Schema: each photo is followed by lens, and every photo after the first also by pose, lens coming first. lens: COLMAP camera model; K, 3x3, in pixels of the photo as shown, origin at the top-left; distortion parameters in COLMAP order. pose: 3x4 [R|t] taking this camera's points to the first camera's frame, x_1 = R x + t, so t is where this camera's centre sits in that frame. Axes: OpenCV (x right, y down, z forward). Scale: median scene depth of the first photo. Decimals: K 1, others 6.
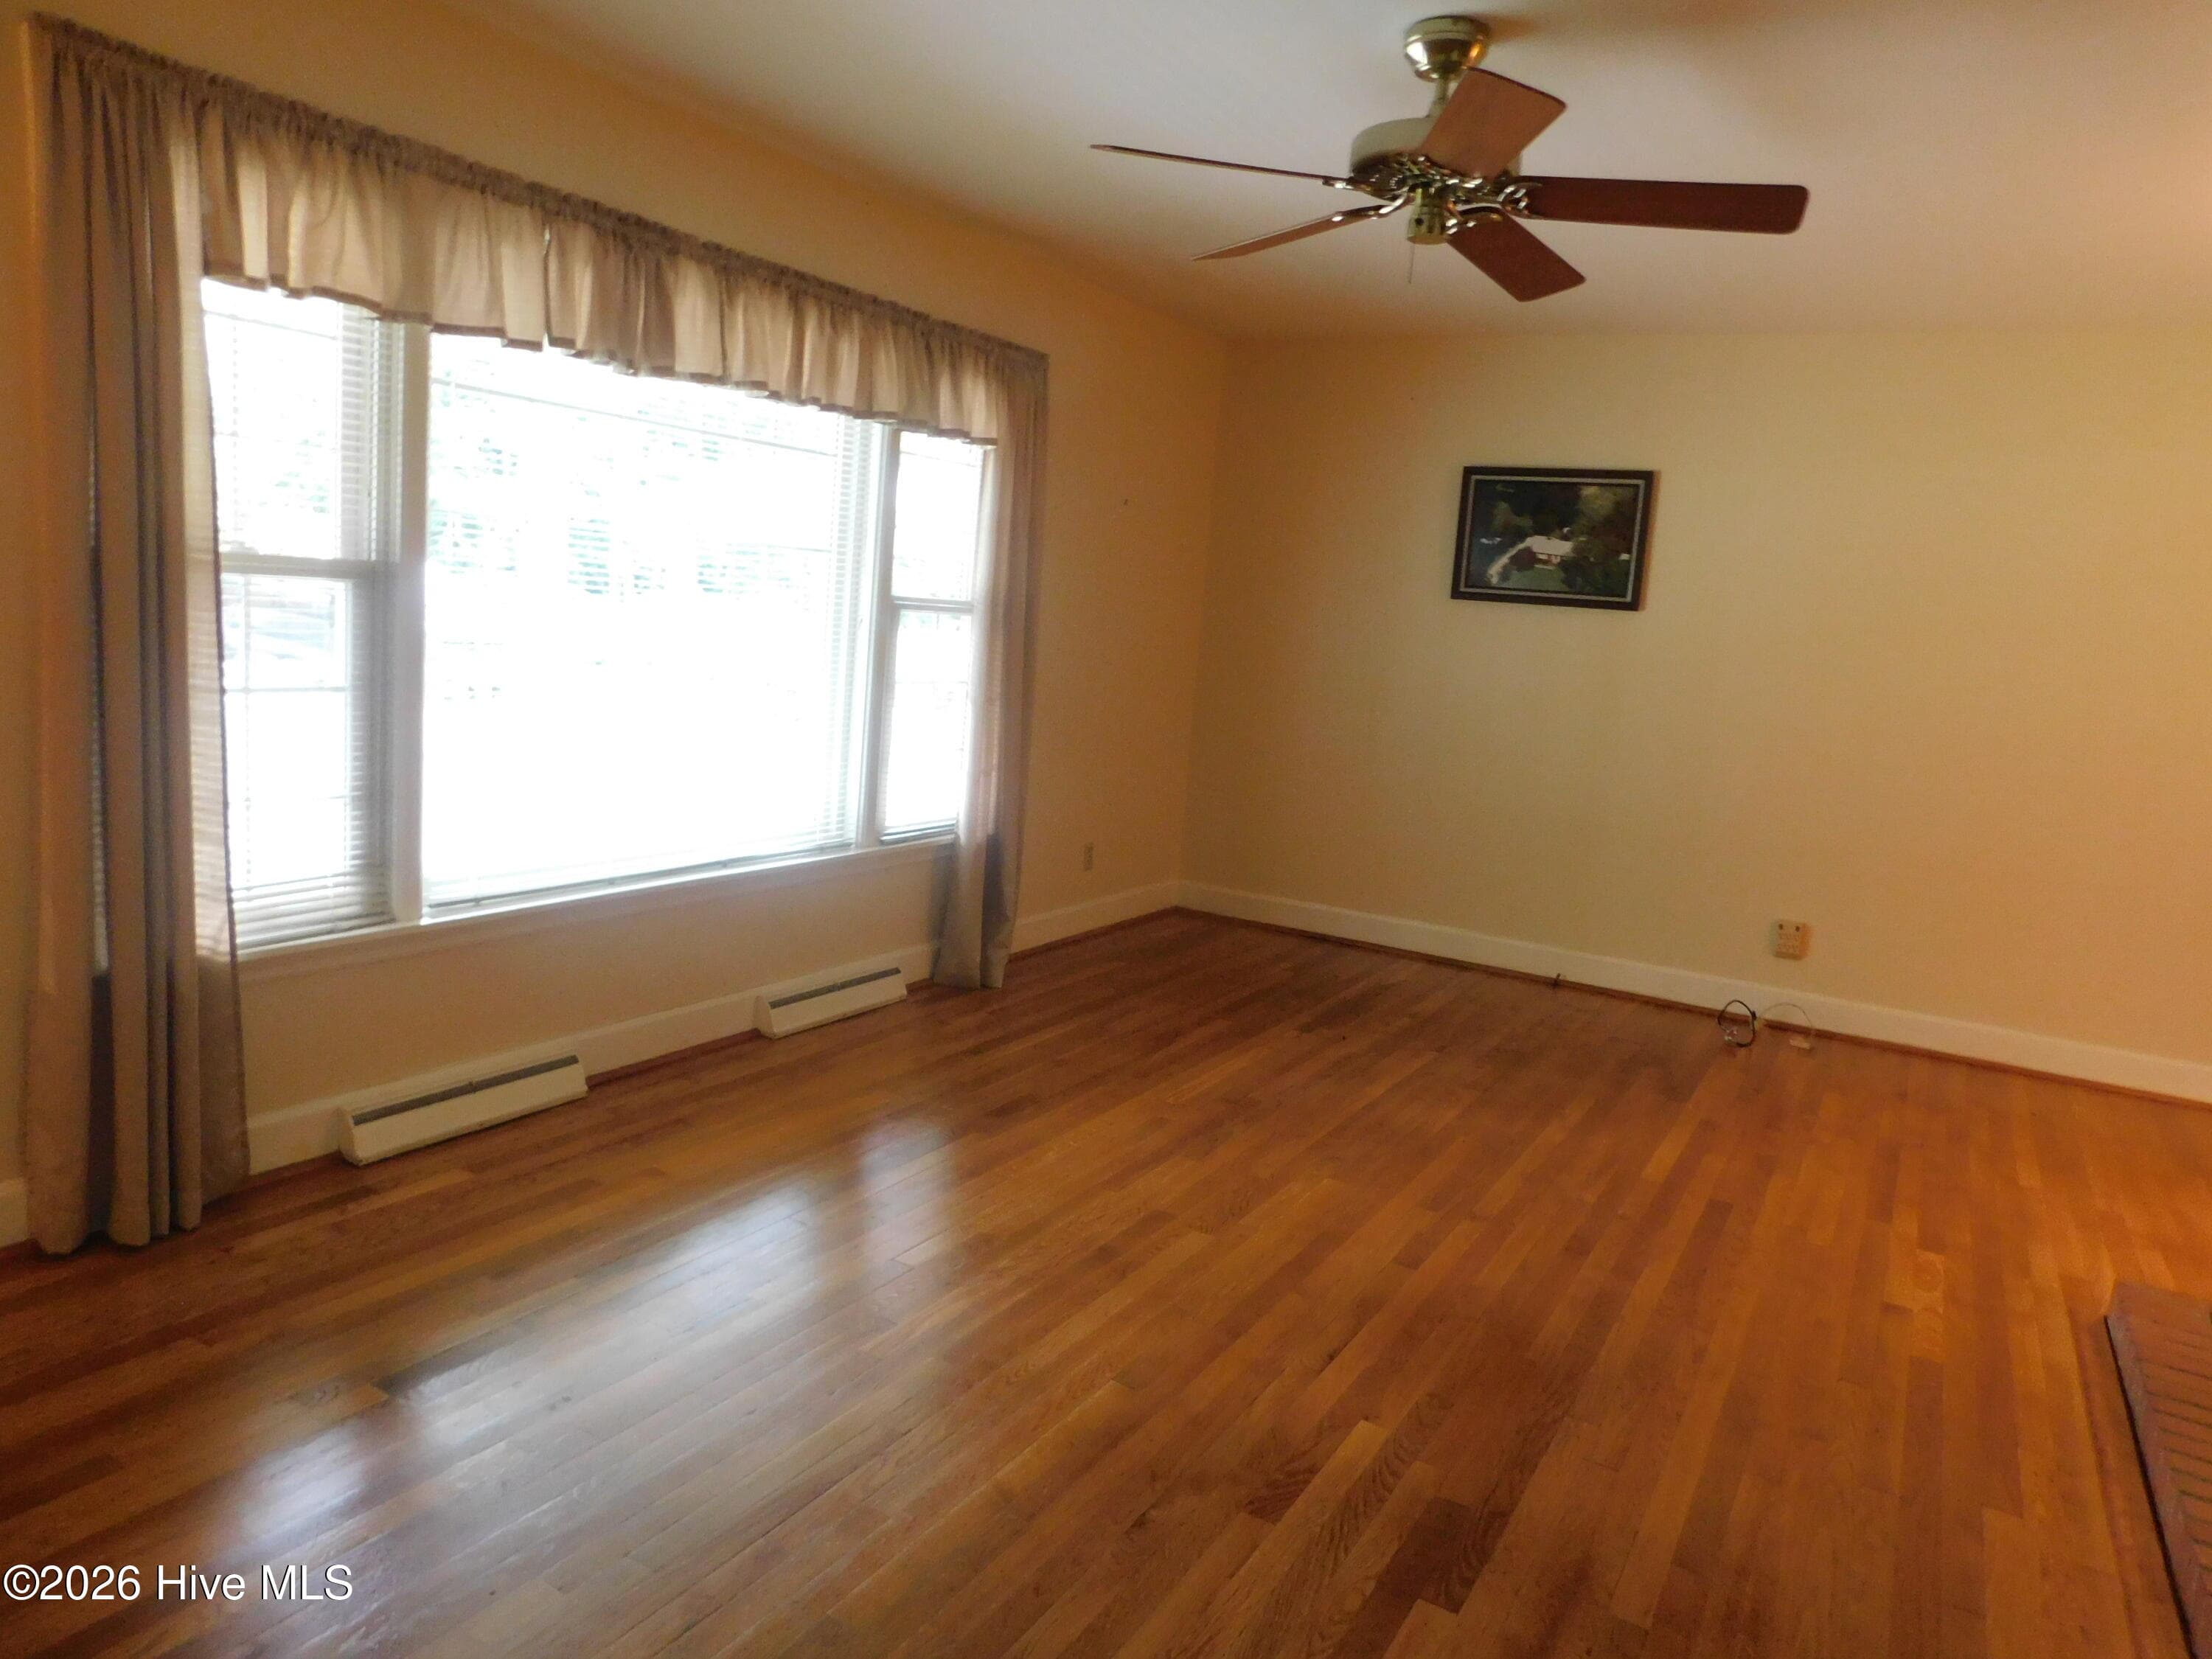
lens RADIAL K [[1441.5, 0, 1118.1], [0, 1441.5, 821.4], [0, 0, 1]] dist [-0.077468, 0.054526]
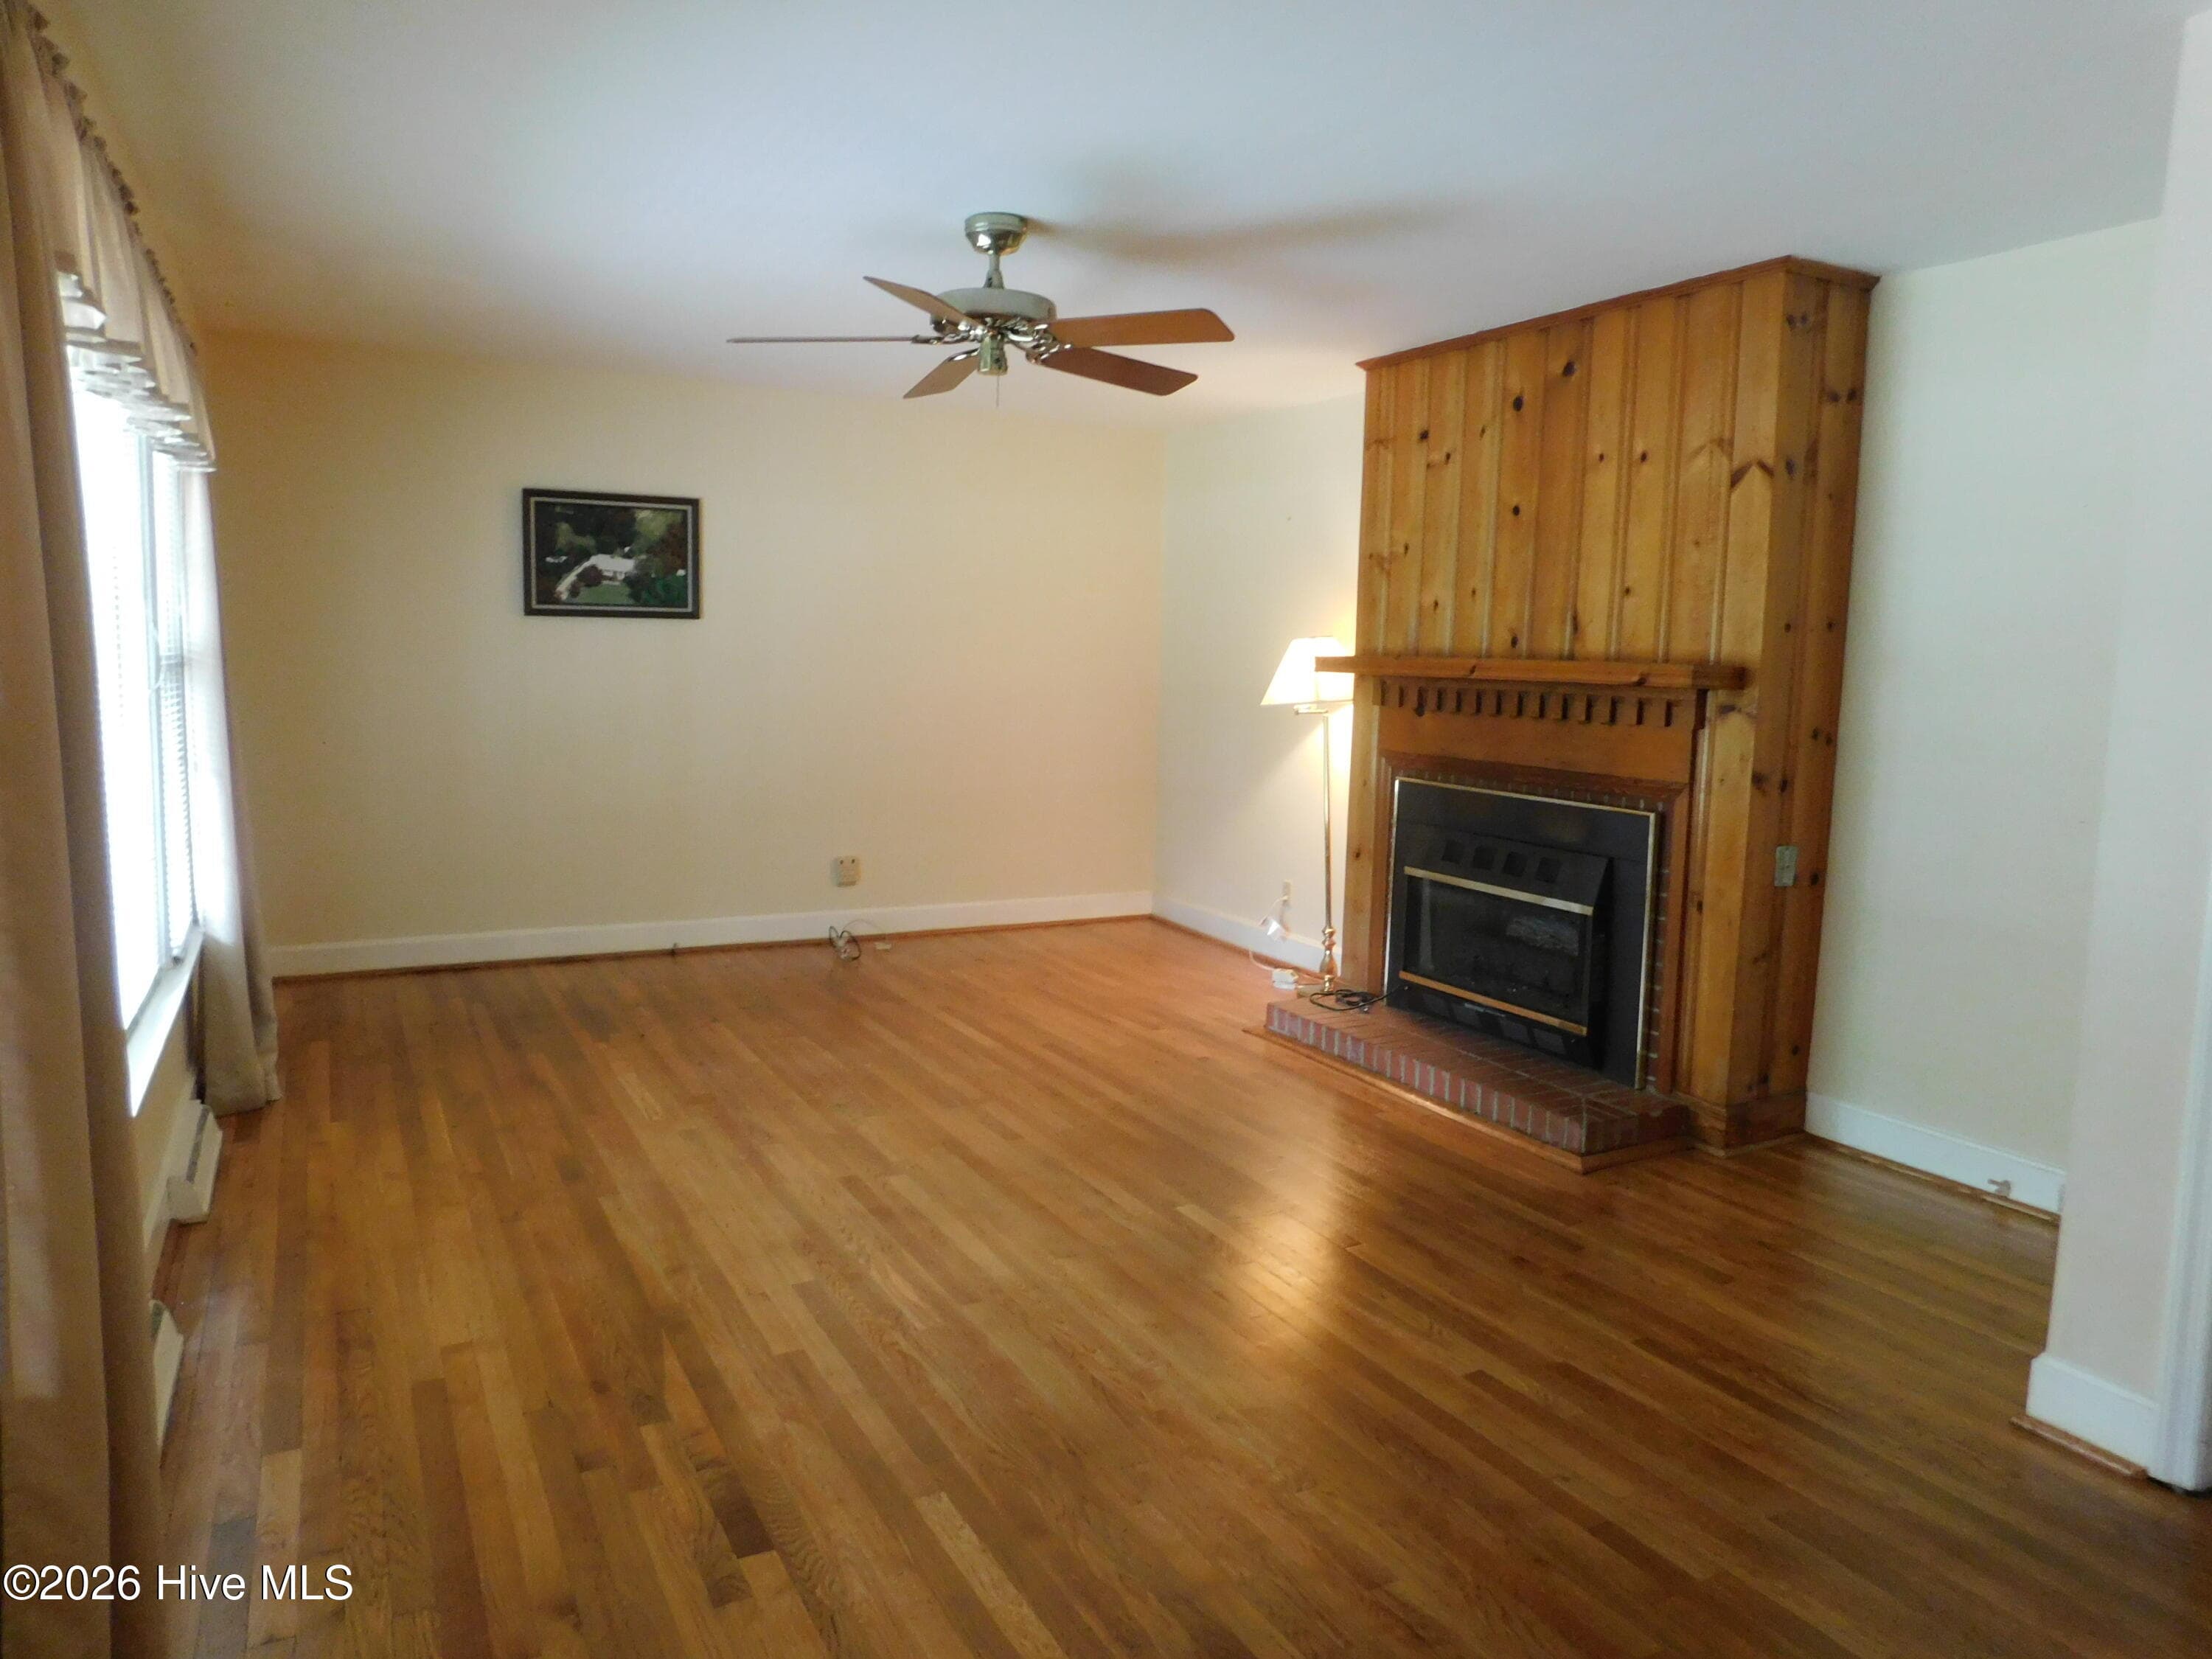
lens RADIAL K [[1441.5, 0, 1118.1], [0, 1441.5, 821.4], [0, 0, 1]] dist [-0.077468, 0.054526]
pose [[0.513302, -0.163562, 0.842477, -0.465043], [0.141085, 0.984397, 0.105155, -0.059935], [-0.846532, 0.064884, 0.528369, 0.108464]]
